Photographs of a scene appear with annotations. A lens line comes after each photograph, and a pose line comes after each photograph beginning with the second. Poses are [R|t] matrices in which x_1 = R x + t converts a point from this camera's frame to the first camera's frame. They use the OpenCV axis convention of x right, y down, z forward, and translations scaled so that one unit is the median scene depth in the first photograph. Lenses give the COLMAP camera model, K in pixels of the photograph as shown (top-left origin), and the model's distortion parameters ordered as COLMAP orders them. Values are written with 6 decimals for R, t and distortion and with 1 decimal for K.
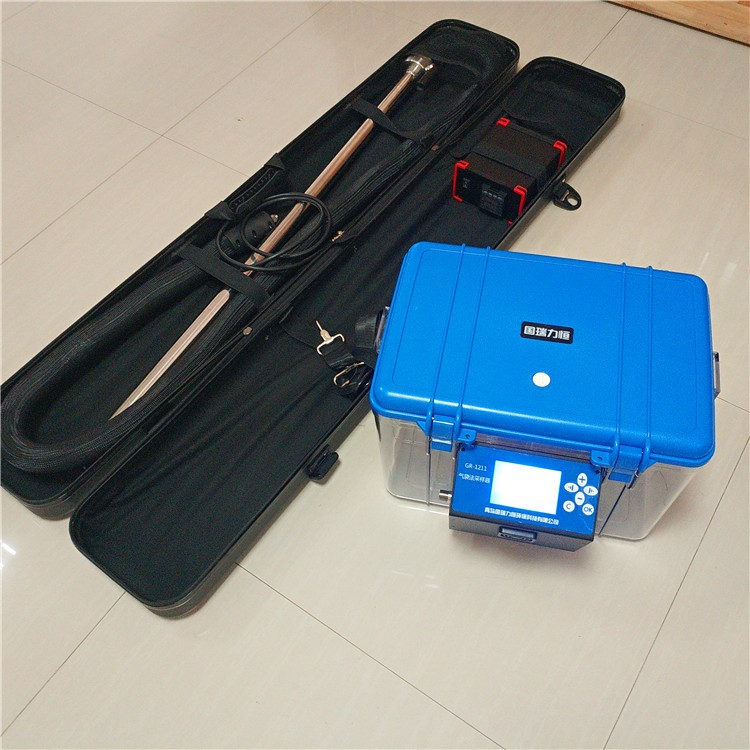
lens RADIAL K [[899.8, 0, 374.3], [0, 899.8, 374.8], [0, 0, 1]] dist [0.018281, 0.000000]
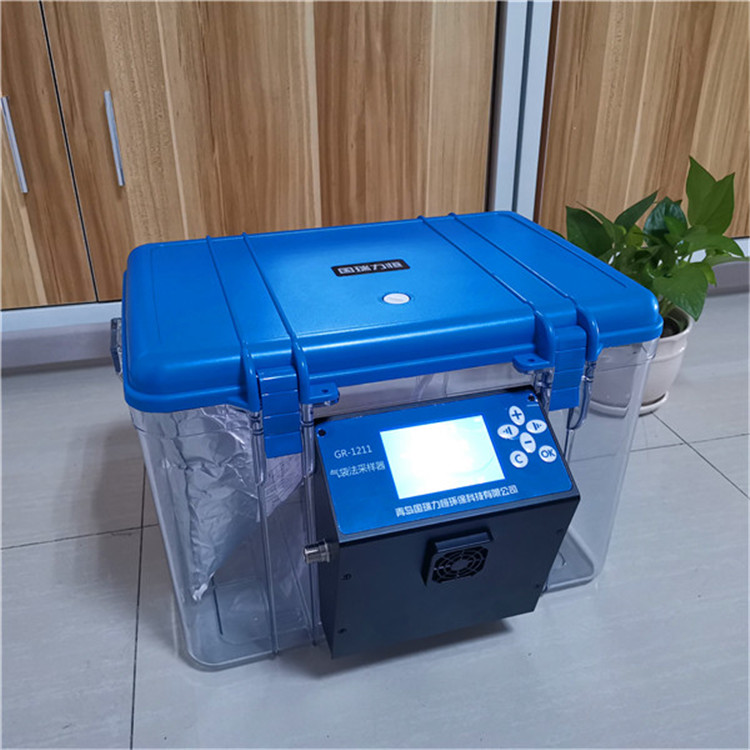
lens RADIAL K [[748.6, 0, 377.0], [0, 748.6, 373.4], [0, 0, 1]] dist [0.002931, 0.000000]
pose [[0.883192, -0.210115, 0.419313, -0.063594], [0.375419, 0.852599, -0.363506, 0.240850], [-0.281128, 0.478463, 0.831889, 0.579906]]
